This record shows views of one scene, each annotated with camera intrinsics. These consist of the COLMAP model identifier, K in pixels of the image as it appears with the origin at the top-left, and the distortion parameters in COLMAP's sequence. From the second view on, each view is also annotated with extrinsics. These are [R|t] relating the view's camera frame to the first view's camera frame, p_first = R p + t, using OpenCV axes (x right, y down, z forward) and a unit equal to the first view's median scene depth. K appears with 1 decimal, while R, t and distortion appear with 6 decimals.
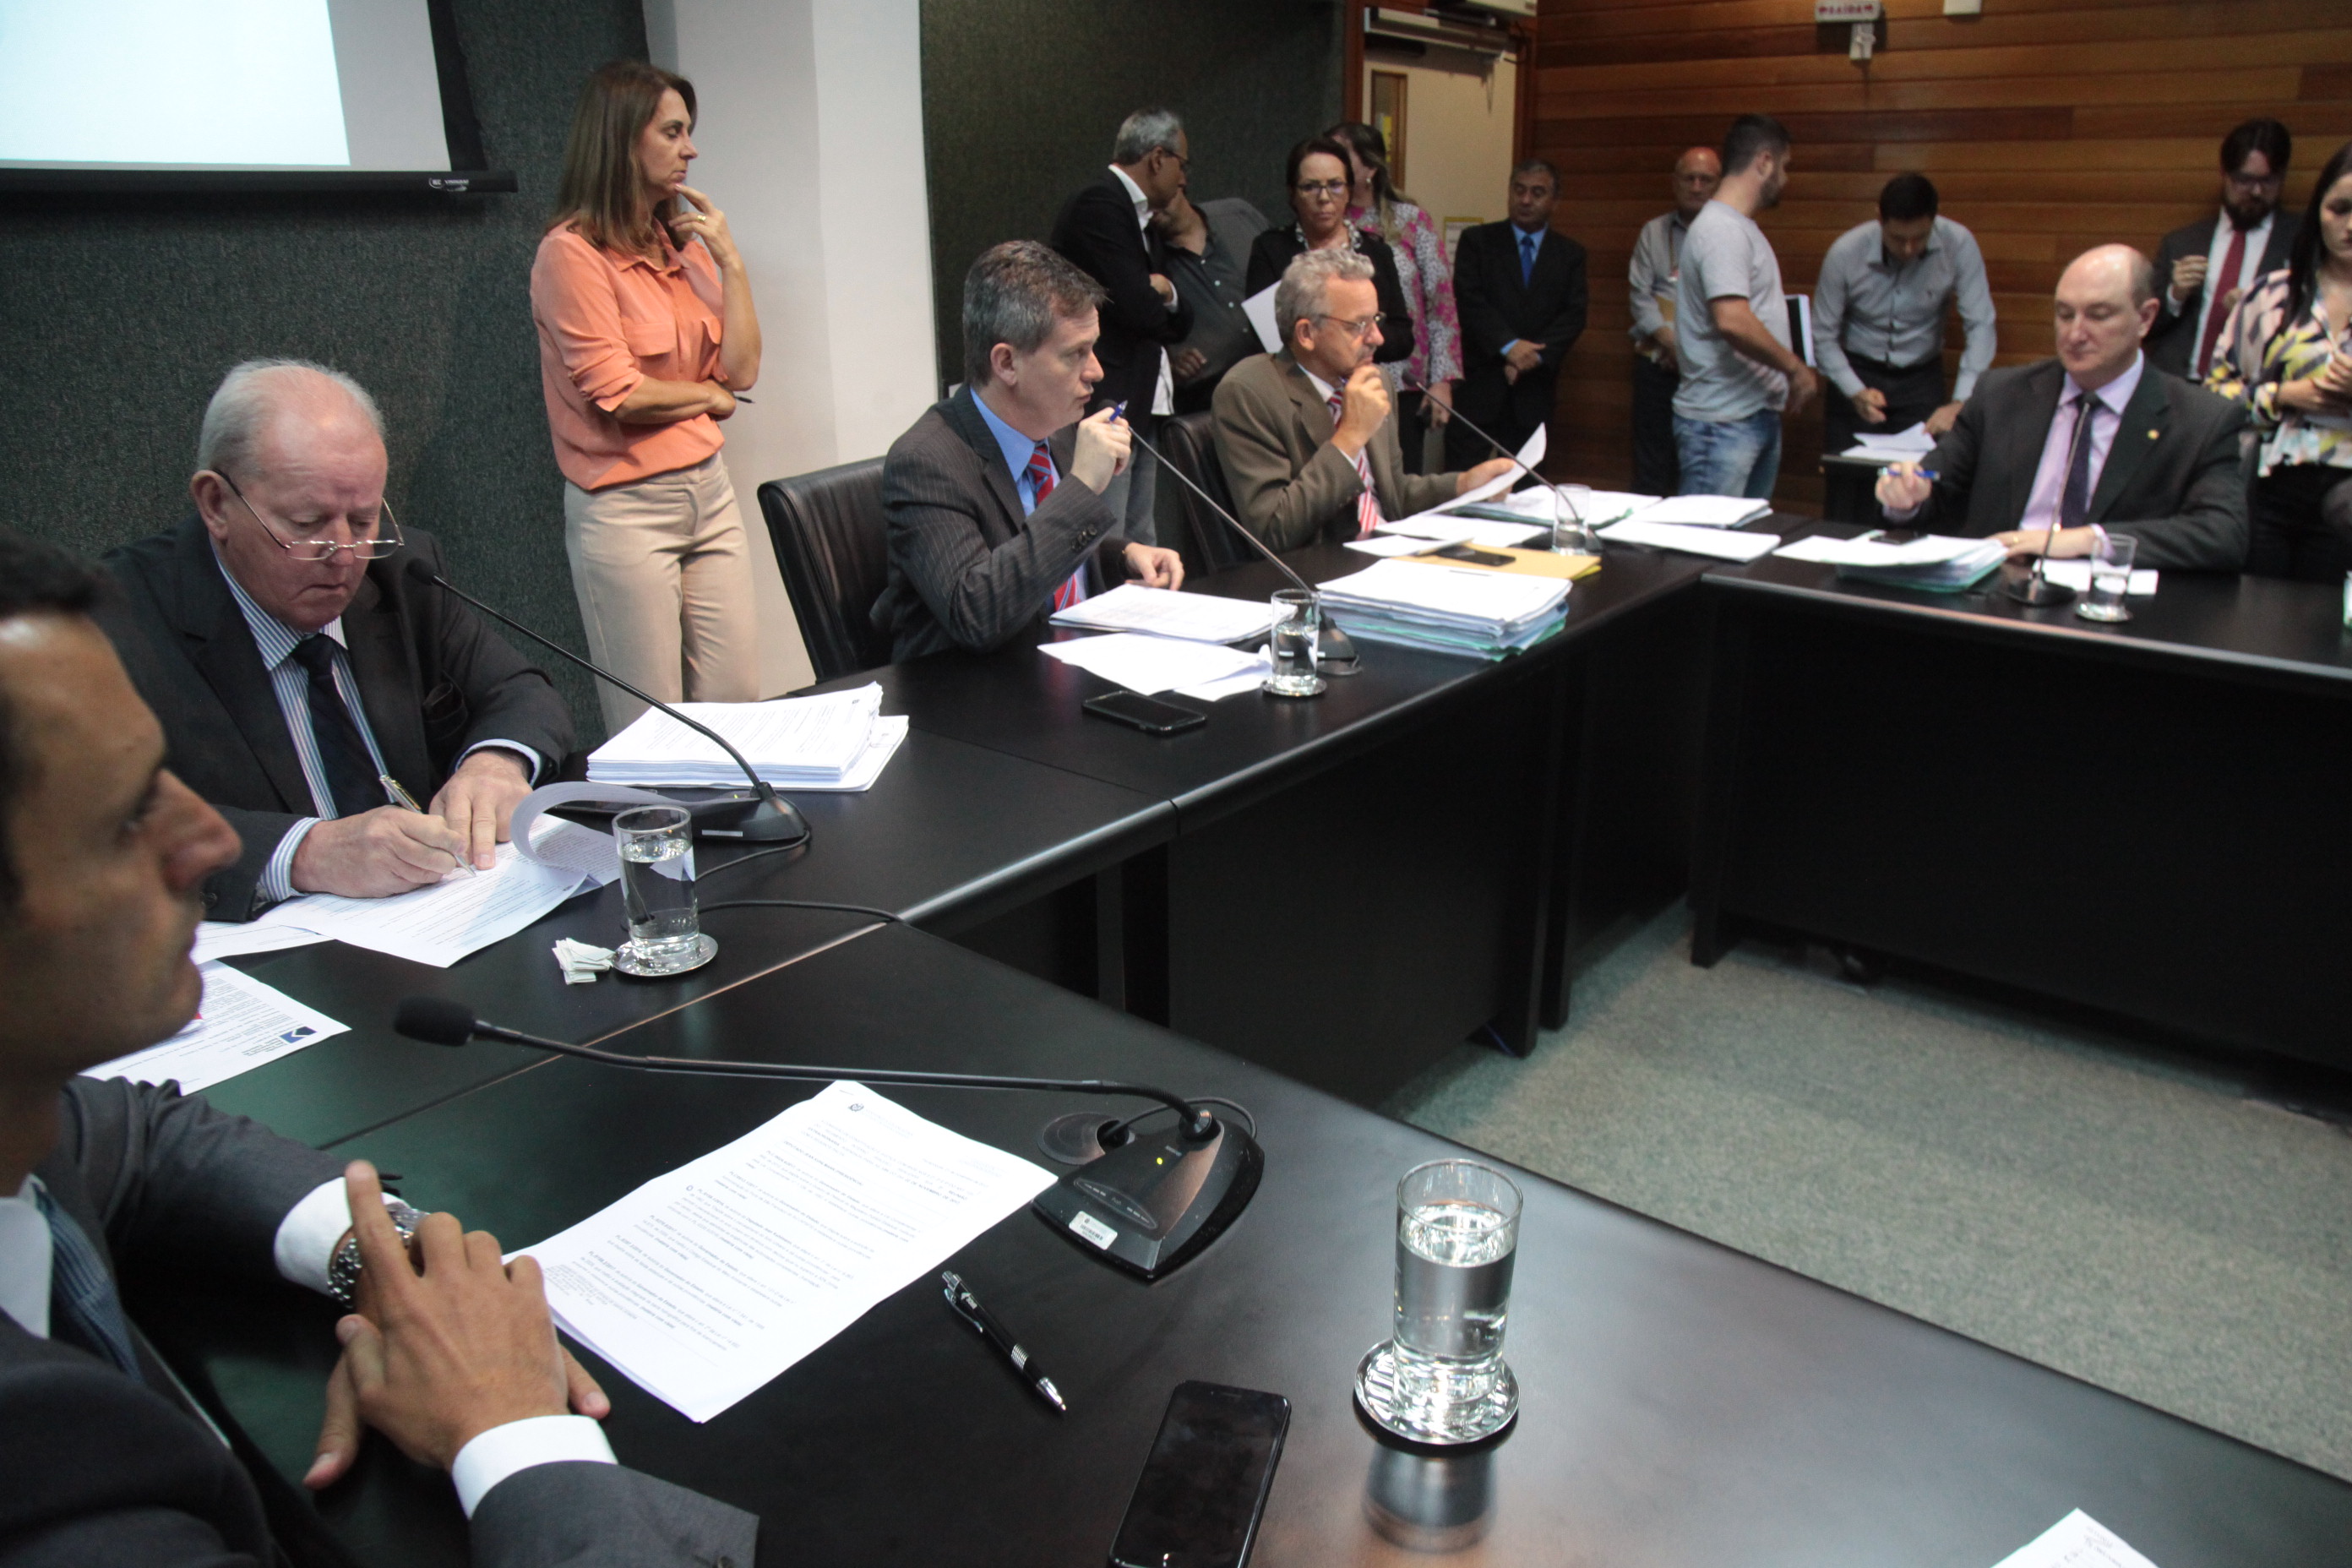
lens RADIAL K [[1582.7, 0, 1184.7], [0, 1582.7, 766.4], [0, 0, 1]] dist [-0.109453, 0.065064]
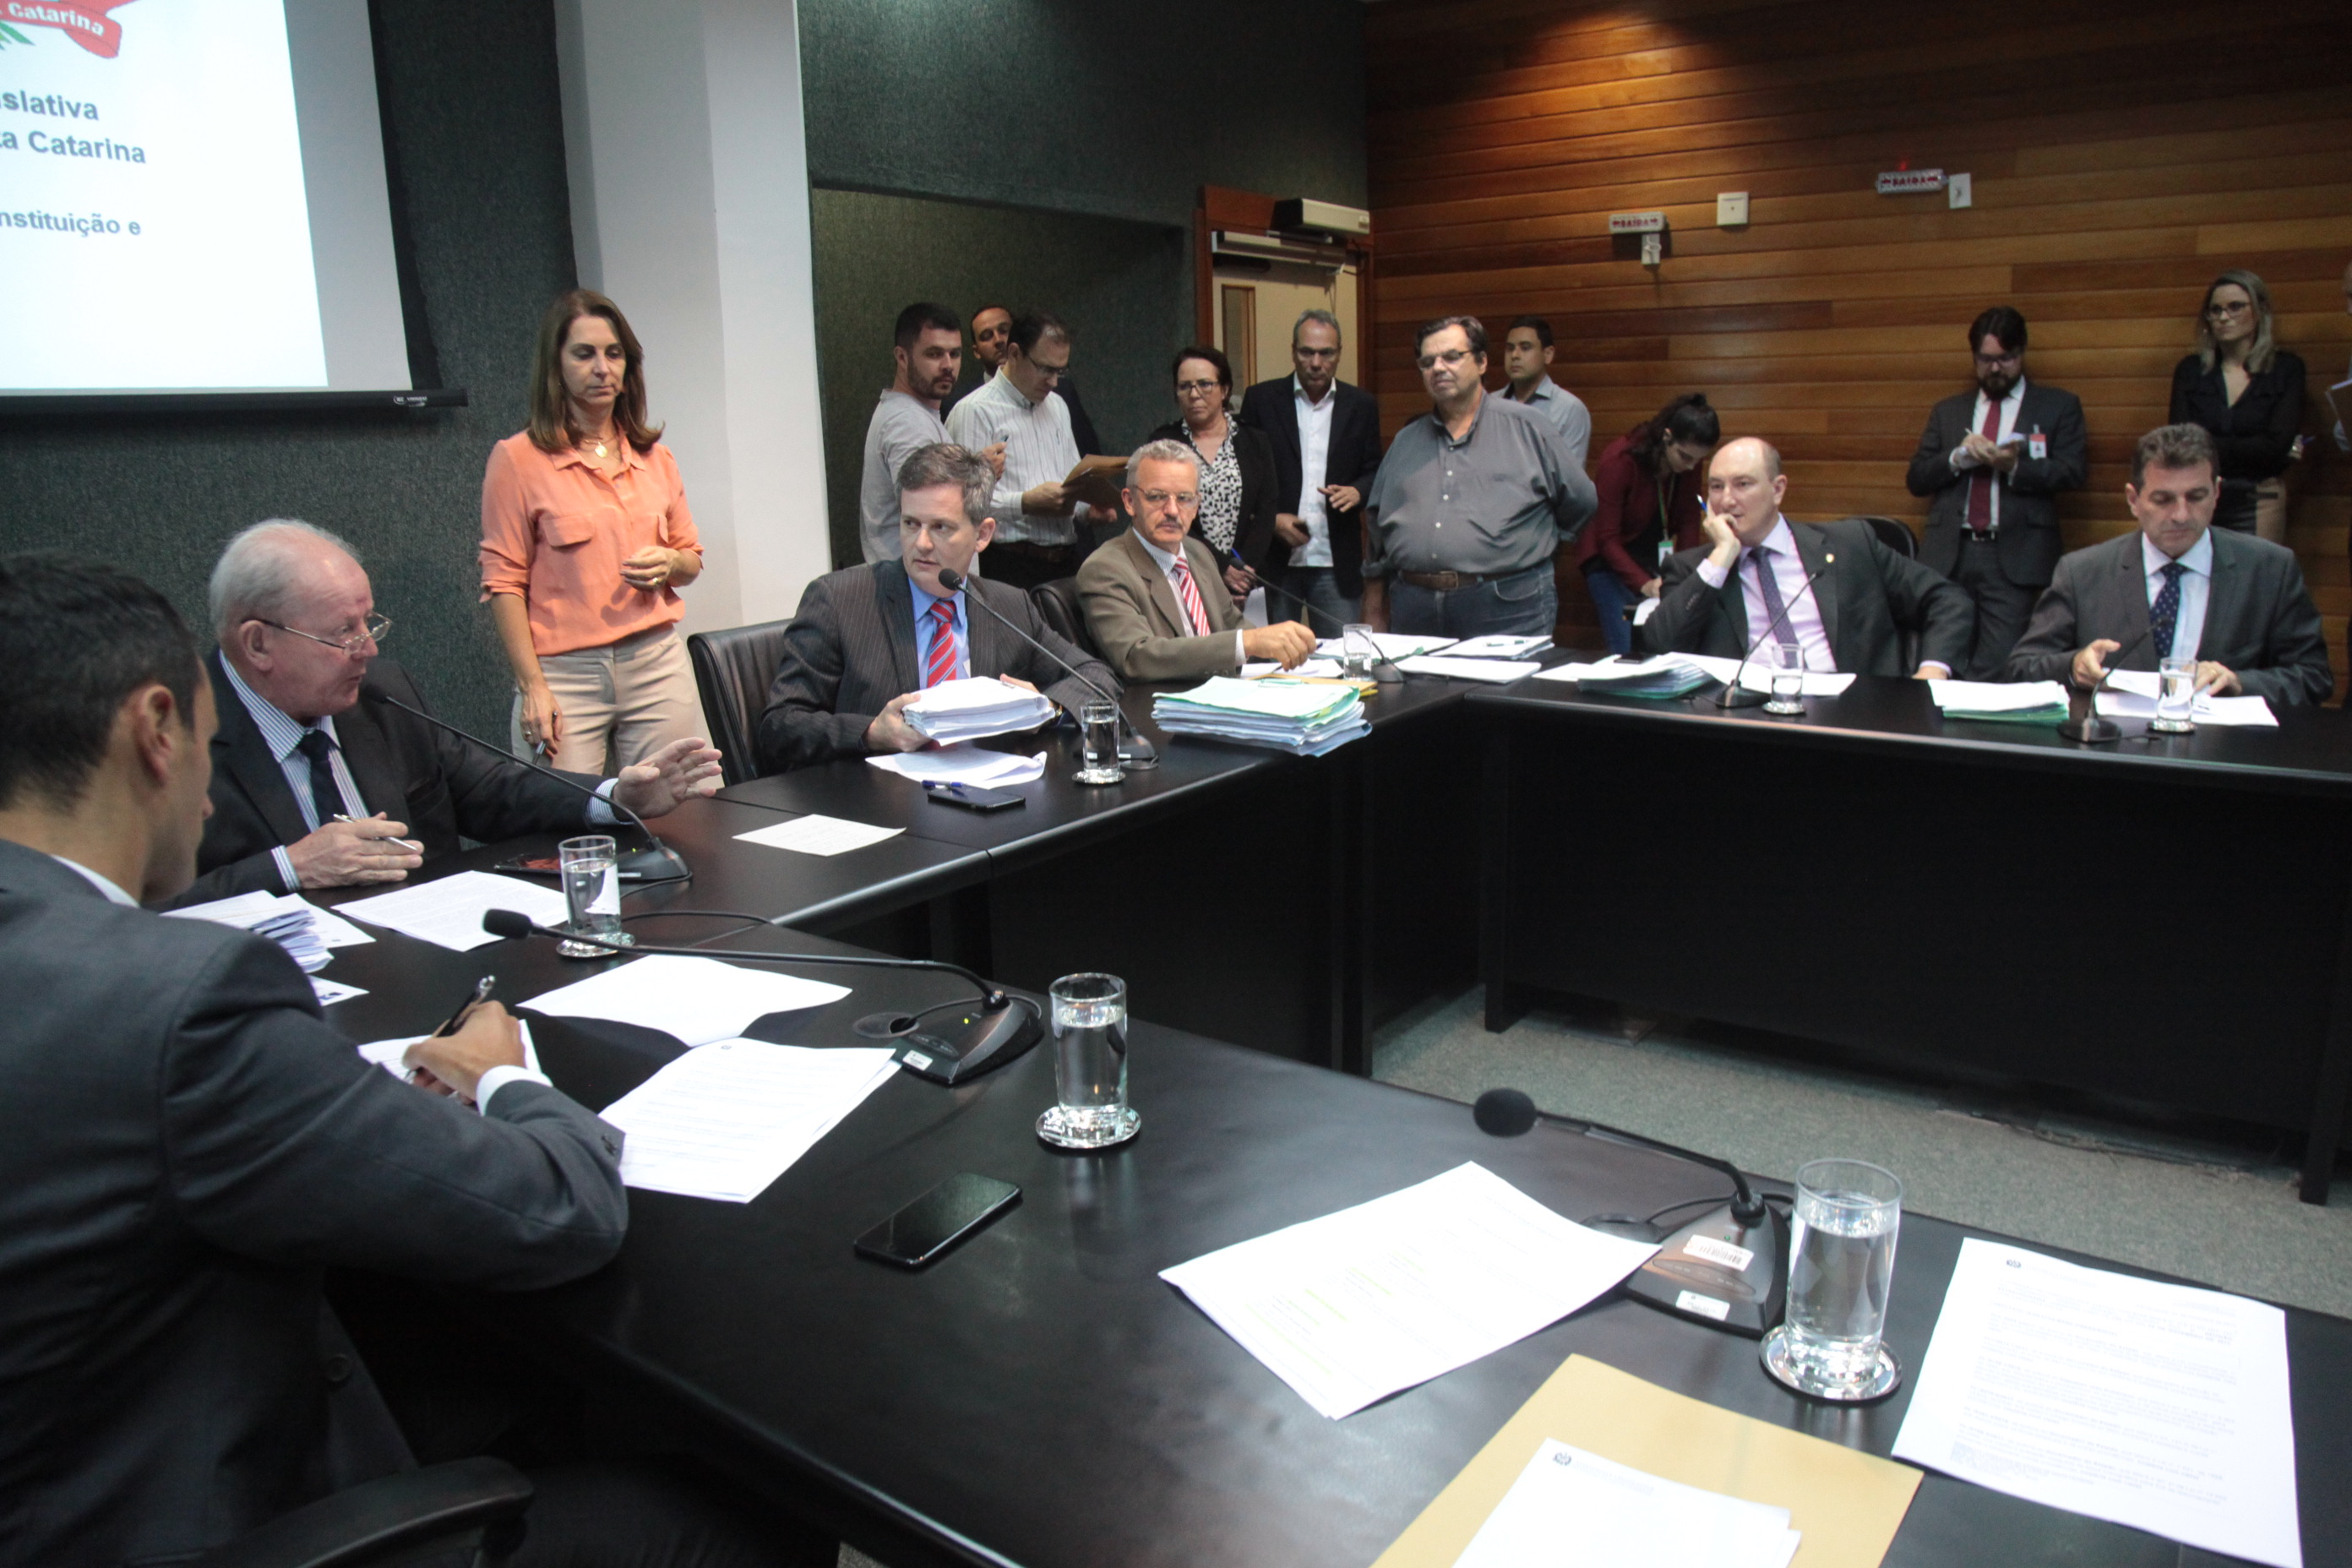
lens RADIAL K [[1604.2, 0, 1176.0], [0, 1604.2, 784.0], [0, 0, 1]] dist [-0.115537, 0.072881]
pose [[0.998824, -0.030762, 0.037482, 0.056034], [0.034775, 0.993144, -0.111606, 0.068252], [-0.033792, 0.112778, 0.993045, -0.180392]]
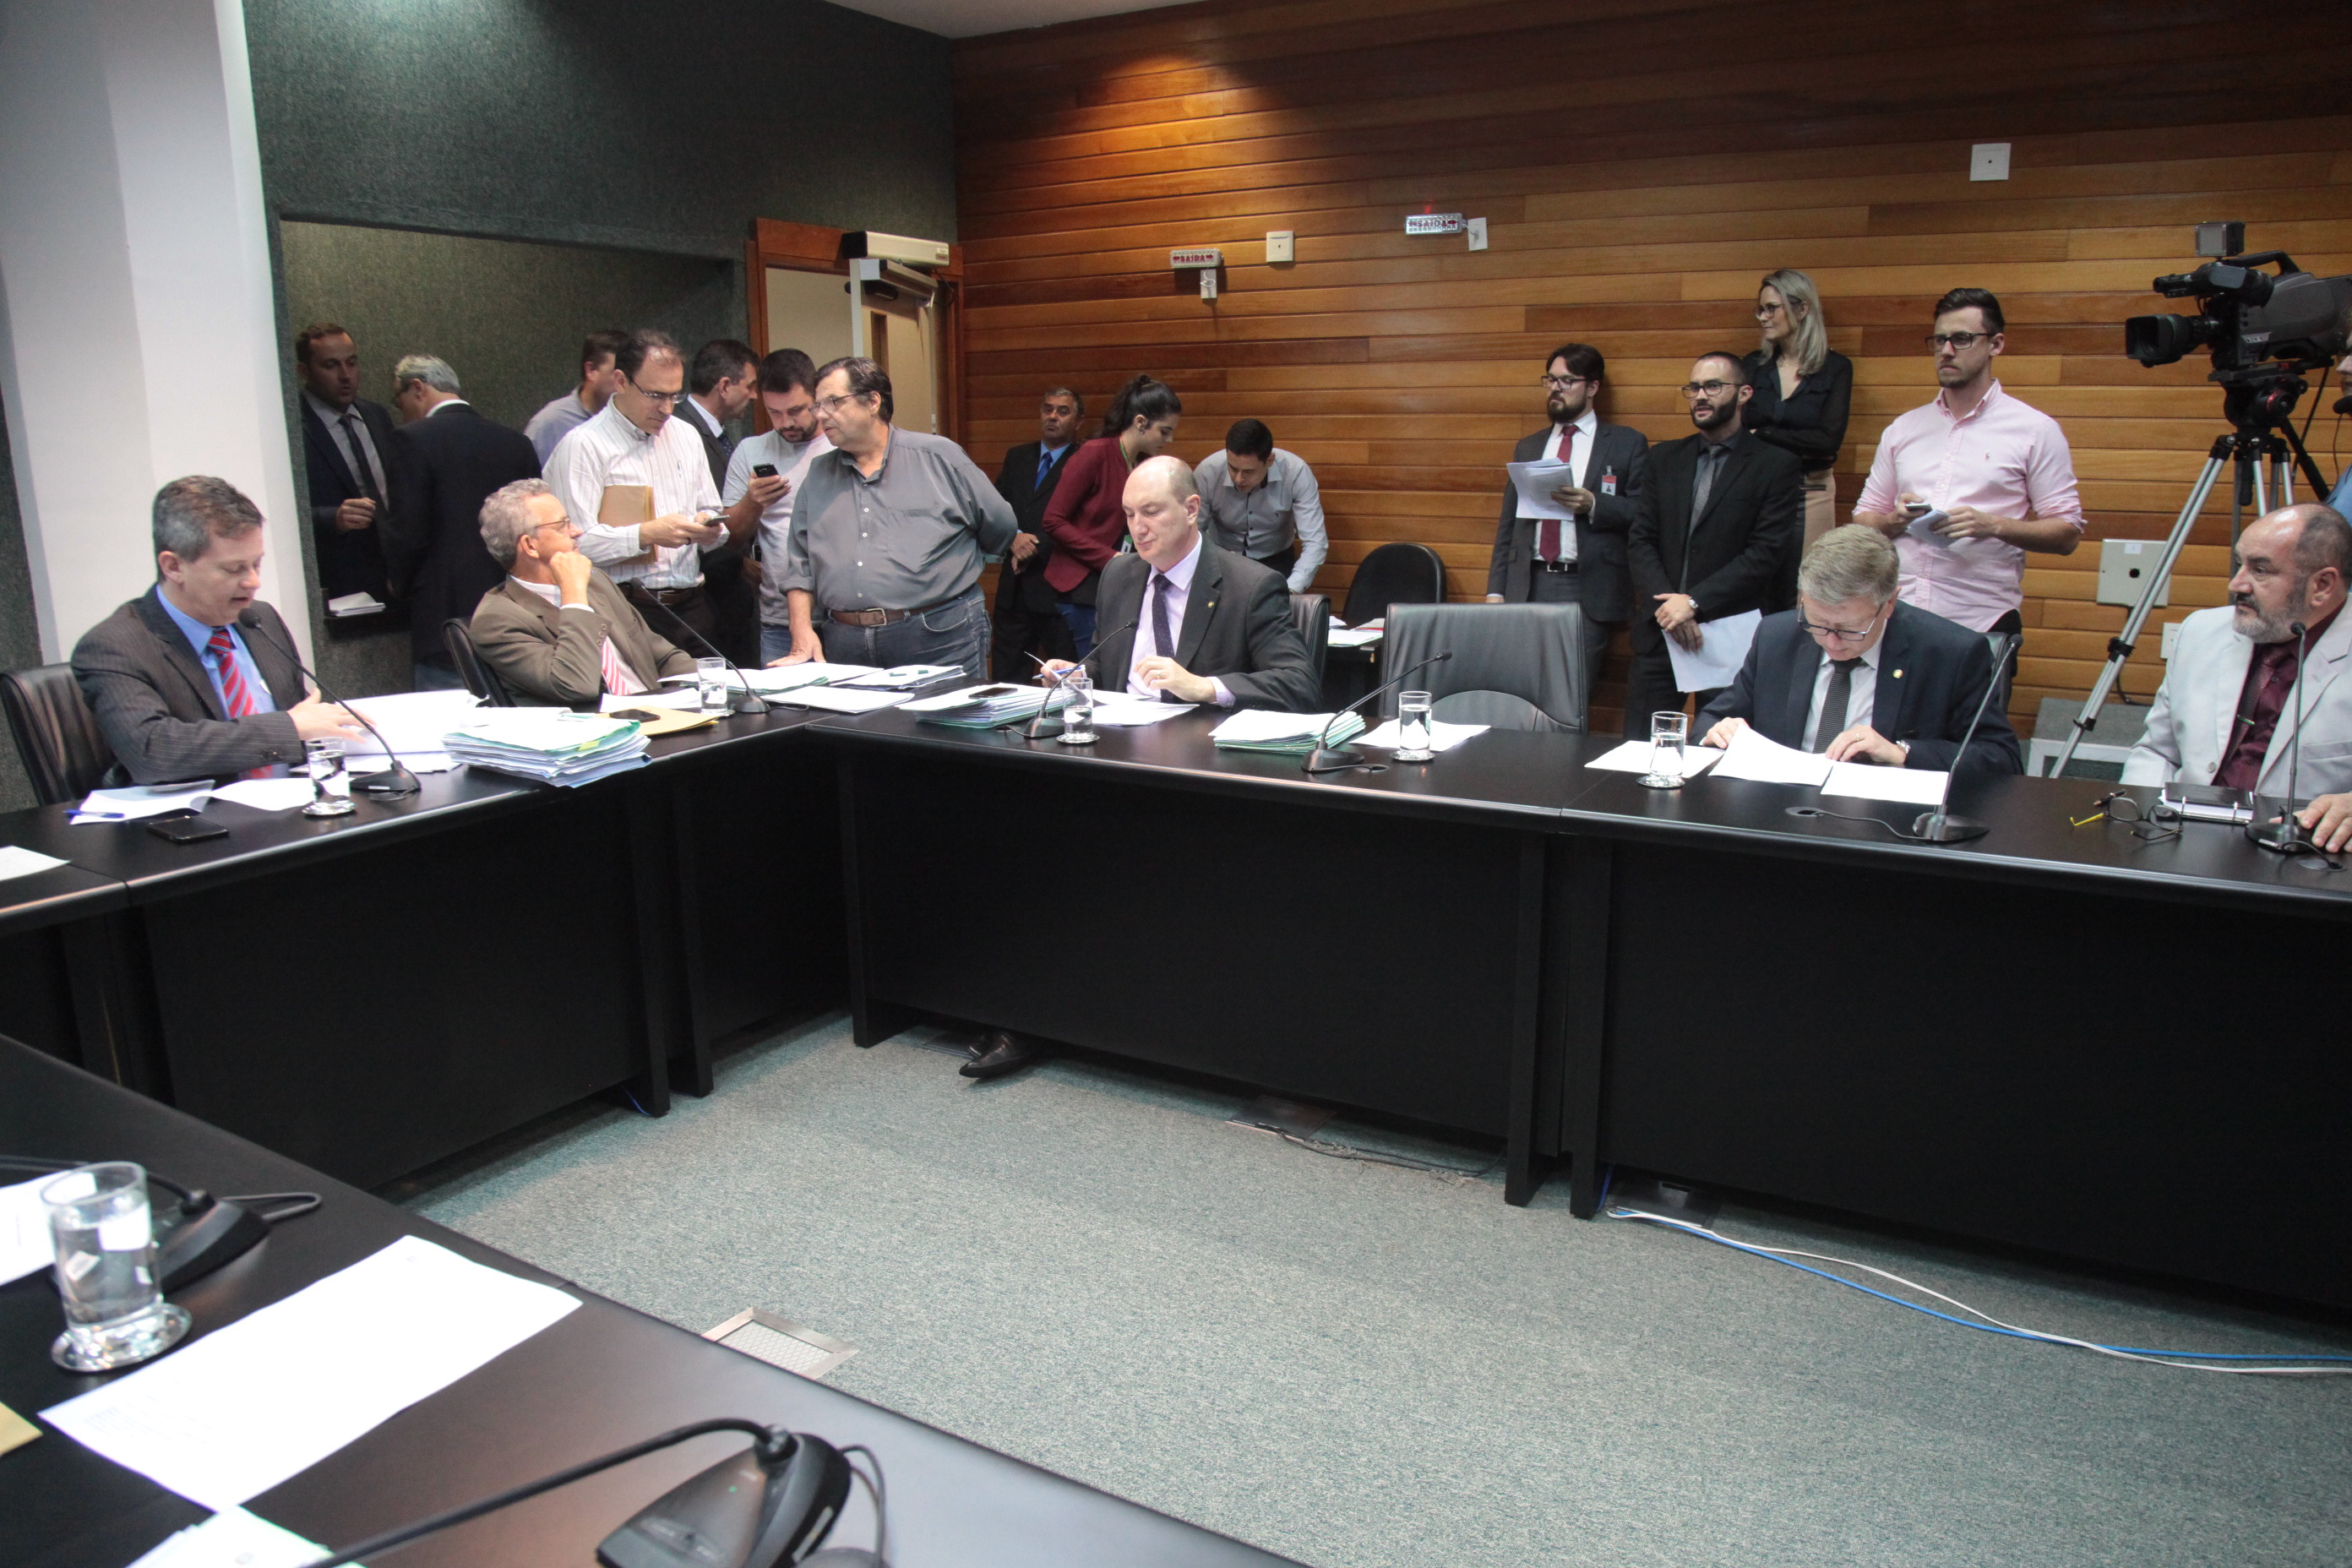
lens RADIAL K [[1604.2, 0, 1176.0], [0, 1604.2, 784.0], [0, 0, 1]] dist [-0.115537, 0.072881]
pose [[0.990205, -0.033501, 0.135545, 0.404614], [0.049124, 0.992311, -0.113606, 0.076976], [-0.130696, 0.119152, 0.984236, -0.260230]]
